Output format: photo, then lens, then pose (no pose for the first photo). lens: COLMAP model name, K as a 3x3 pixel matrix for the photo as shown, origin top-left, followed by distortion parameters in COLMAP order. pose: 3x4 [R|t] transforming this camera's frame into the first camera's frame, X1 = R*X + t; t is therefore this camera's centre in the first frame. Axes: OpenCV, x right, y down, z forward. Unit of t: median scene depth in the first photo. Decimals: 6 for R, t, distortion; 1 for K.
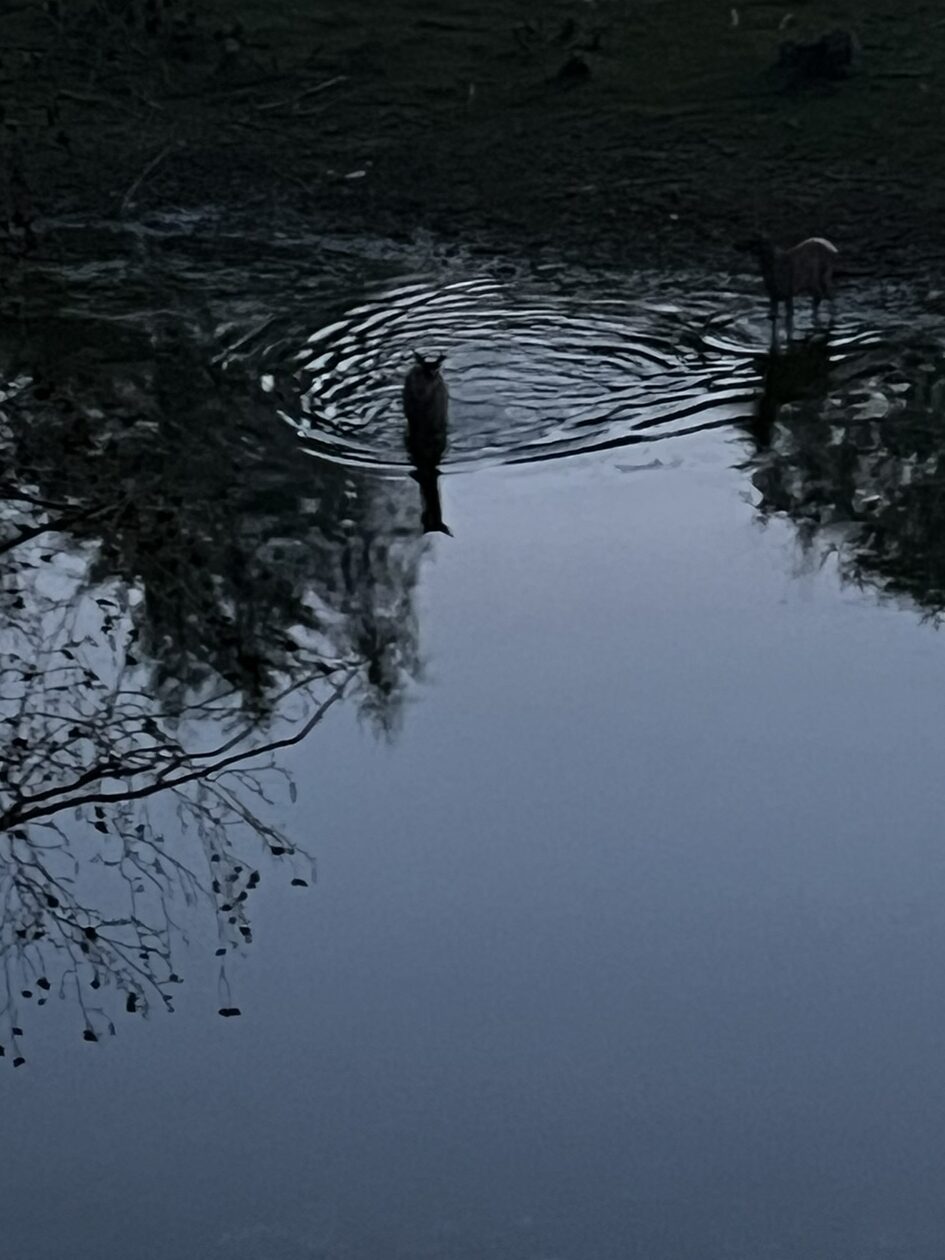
lens RADIAL K [[2838.5, 0, 471.2], [0, 2838.5, 631.1], [0, 0, 1]] dist [0.218144, 0.000000]
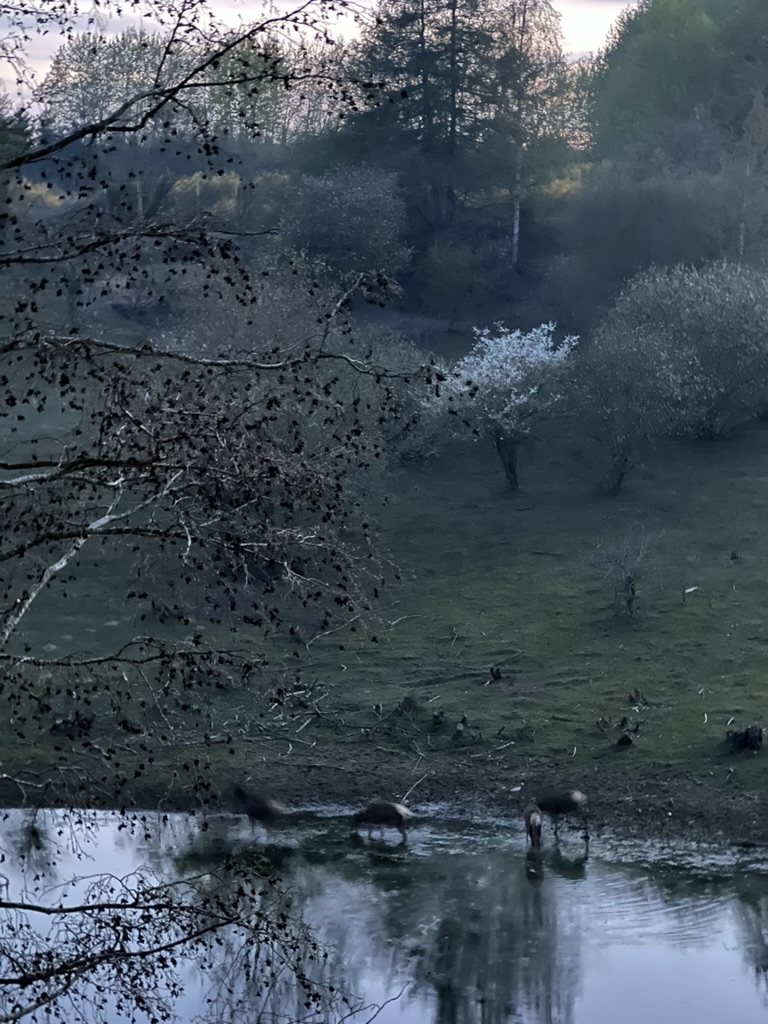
lens RADIAL K [[2306.8, 0, 384.4], [0, 2306.8, 512.4], [0, 0, 1]] dist [0.218144, 0.000000]
pose [[0.977435, -0.002808, -0.211217, 0.217720], [-0.060595, 0.954161, -0.293094, 0.141185], [0.202358, 0.299279, 0.932461, -0.615737]]
